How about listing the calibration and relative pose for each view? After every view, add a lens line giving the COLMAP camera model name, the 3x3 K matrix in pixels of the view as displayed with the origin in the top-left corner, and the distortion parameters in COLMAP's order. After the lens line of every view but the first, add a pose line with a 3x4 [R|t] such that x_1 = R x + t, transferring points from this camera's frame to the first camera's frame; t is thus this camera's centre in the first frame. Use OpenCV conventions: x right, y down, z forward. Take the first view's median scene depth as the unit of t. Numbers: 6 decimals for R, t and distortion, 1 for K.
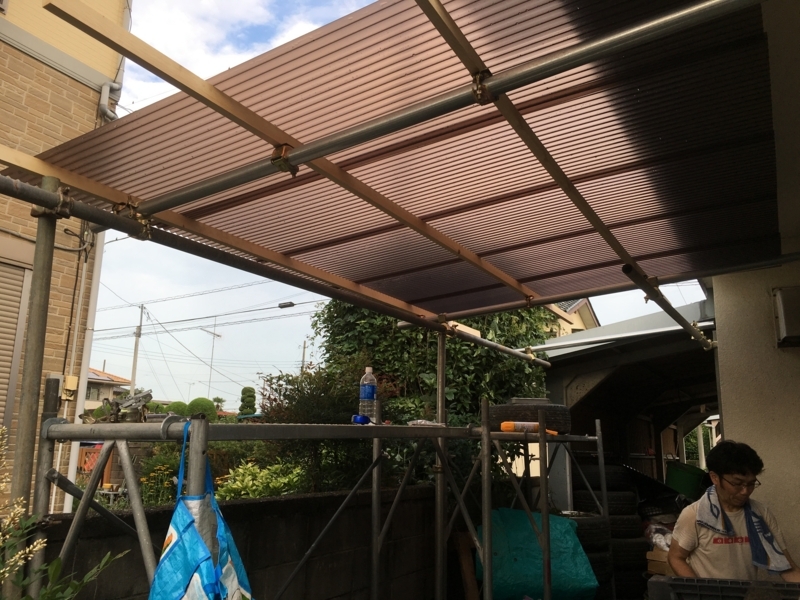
lens RADIAL K [[673.6, 0, 400.0], [0, 673.6, 300.0], [0, 0, 1]] dist [0.110498, -0.184320]
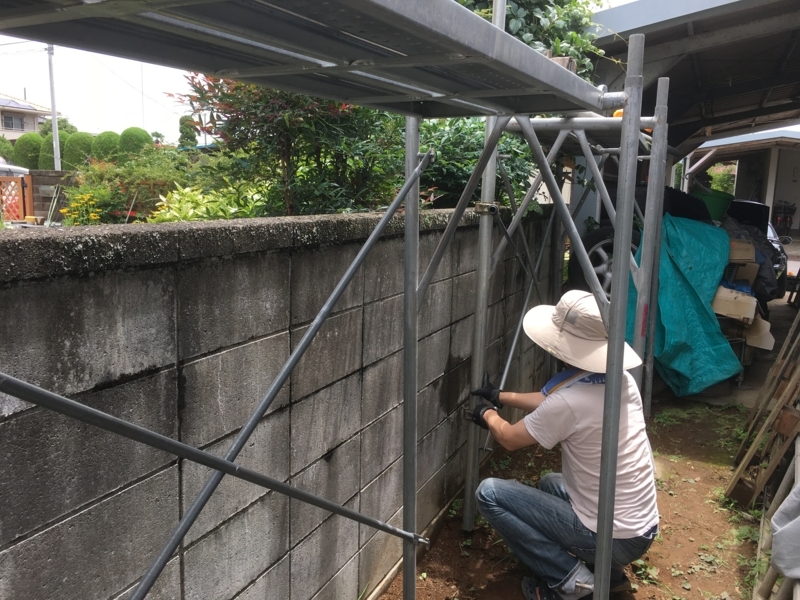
lens RADIAL K [[677.0, 0, 400.0], [0, 677.0, 300.0], [0, 0, 1]] dist [0.110453, 0.001248]
pose [[0.997489, -0.012041, 0.069785, -0.047670], [-0.014679, 0.928877, 0.370097, 0.081930], [-0.069278, -0.370193, 0.926368, 0.269431]]
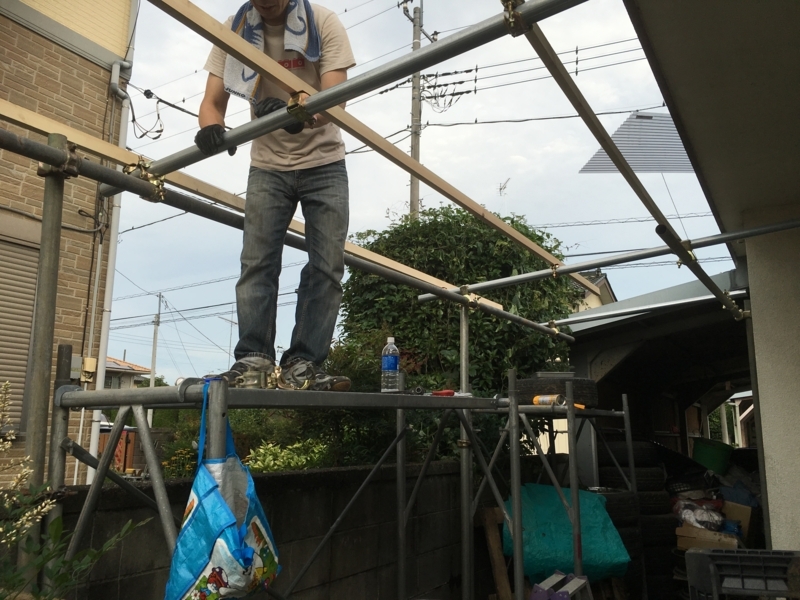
lens RADIAL K [[675.9, 0, 400.0], [0, 675.9, 300.0], [0, 0, 1]] dist [0.107477, -0.178740]
pose [[0.999556, -0.017889, -0.023847, -0.005142], [0.018428, 0.999575, 0.022576, 0.013252], [0.023433, -0.023006, 0.999461, 0.017761]]
